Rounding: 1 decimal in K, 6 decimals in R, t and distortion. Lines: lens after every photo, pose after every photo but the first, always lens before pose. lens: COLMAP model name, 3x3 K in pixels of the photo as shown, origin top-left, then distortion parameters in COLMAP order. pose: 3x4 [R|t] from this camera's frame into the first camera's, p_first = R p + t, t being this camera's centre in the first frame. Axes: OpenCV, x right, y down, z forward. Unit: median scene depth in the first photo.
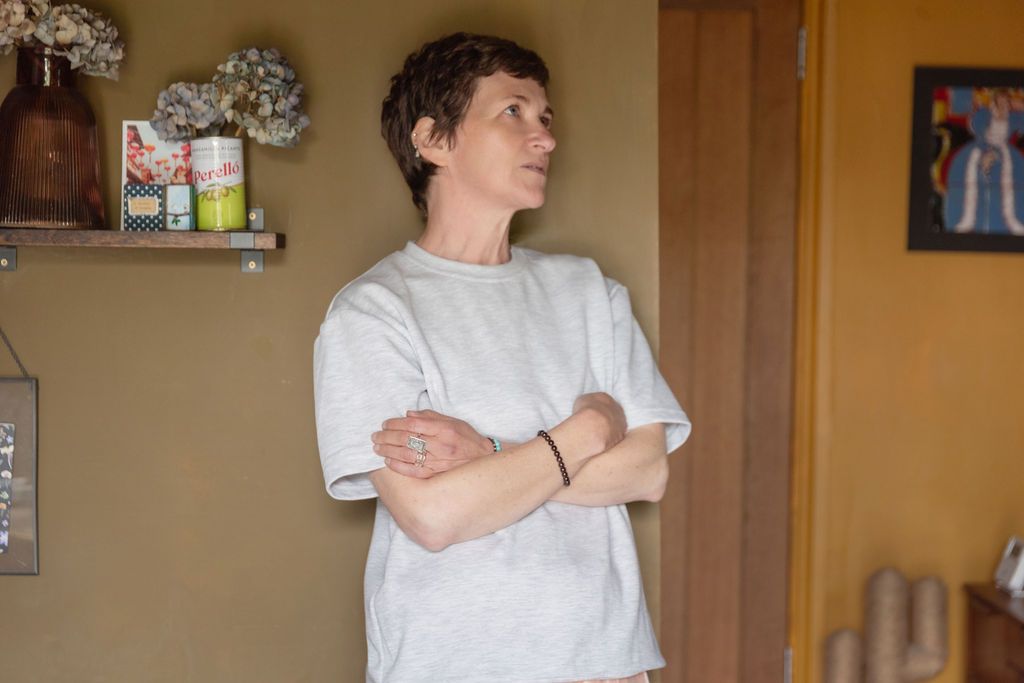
lens RADIAL K [[2029.1, 0, 506.9], [0, 2029.1, 340.0], [0, 0, 1]] dist [0.017541, 0.000000]
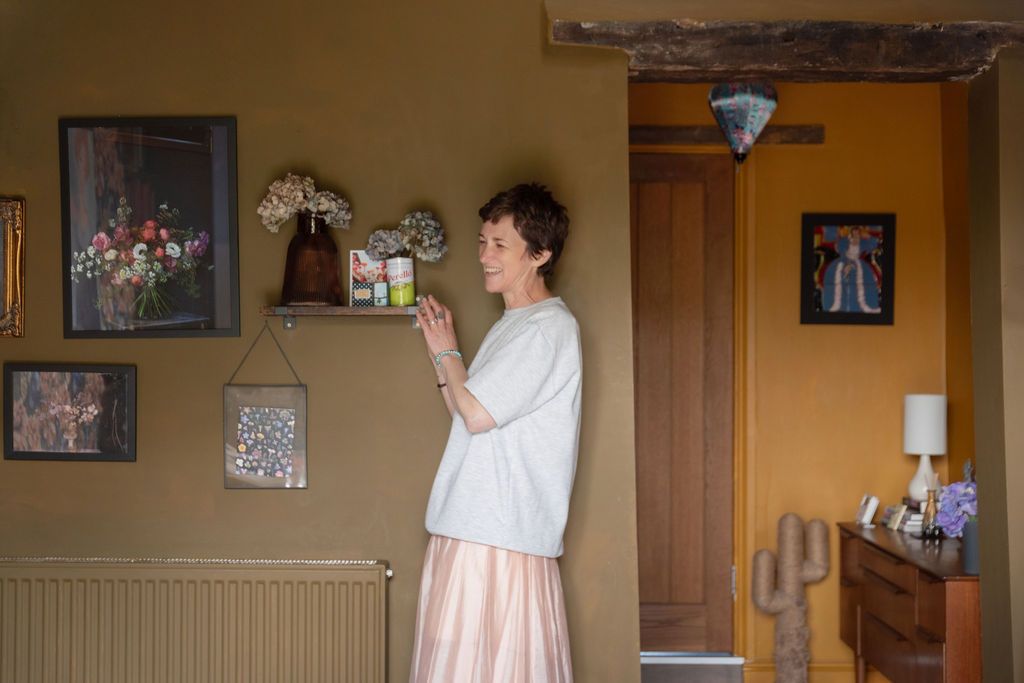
lens RADIAL K [[2029.1, 0, 514.5], [0, 2029.1, 347.1], [0, 0, 1]] dist [0.017541, 0.000000]
pose [[0.998939, -0.014833, -0.043592, 0.048971], [0.011825, 0.997582, -0.068479, 0.118059], [0.044503, 0.067891, 0.996700, -0.911795]]
